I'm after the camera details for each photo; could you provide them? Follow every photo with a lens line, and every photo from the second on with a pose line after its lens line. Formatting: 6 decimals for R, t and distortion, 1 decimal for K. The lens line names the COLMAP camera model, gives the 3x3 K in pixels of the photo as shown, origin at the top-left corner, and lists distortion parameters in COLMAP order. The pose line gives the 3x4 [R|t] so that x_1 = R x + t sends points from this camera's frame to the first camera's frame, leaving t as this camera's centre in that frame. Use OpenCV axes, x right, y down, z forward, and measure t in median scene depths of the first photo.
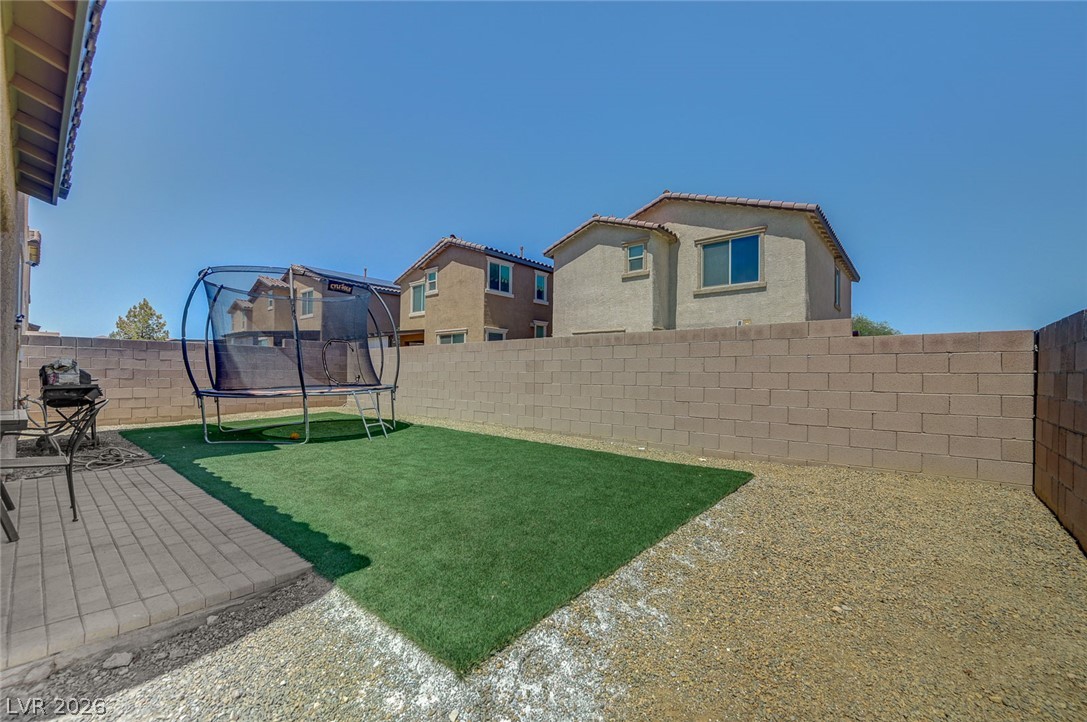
lens RADIAL K [[426.9, 0, 545.7], [0, 426.9, 370.6], [0, 0, 1]] dist [0.003723, 0.000449]
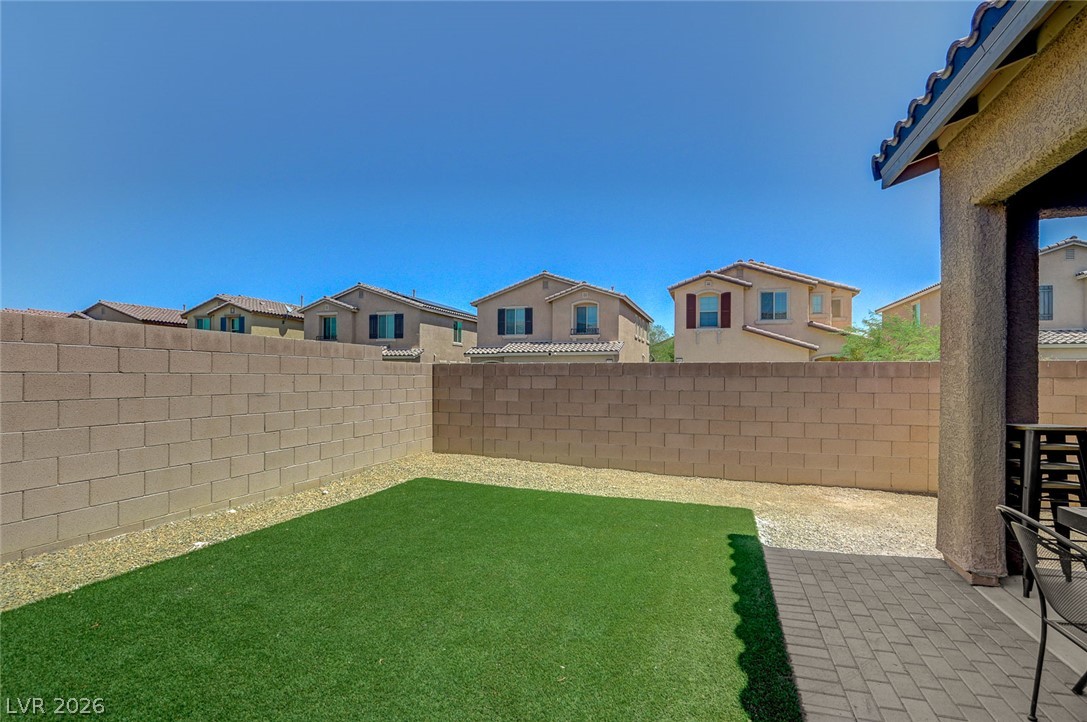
lens RADIAL K [[535.4, 0, 542.4], [0, 535.4, 375.7], [0, 0, 1]] dist [-0.000929, -0.000191]
pose [[-0.368950, -0.005576, 0.929433, -0.734756], [-0.010796, 0.999940, 0.001714, -0.034065], [-0.929387, -0.009402, -0.368988, 0.894982]]
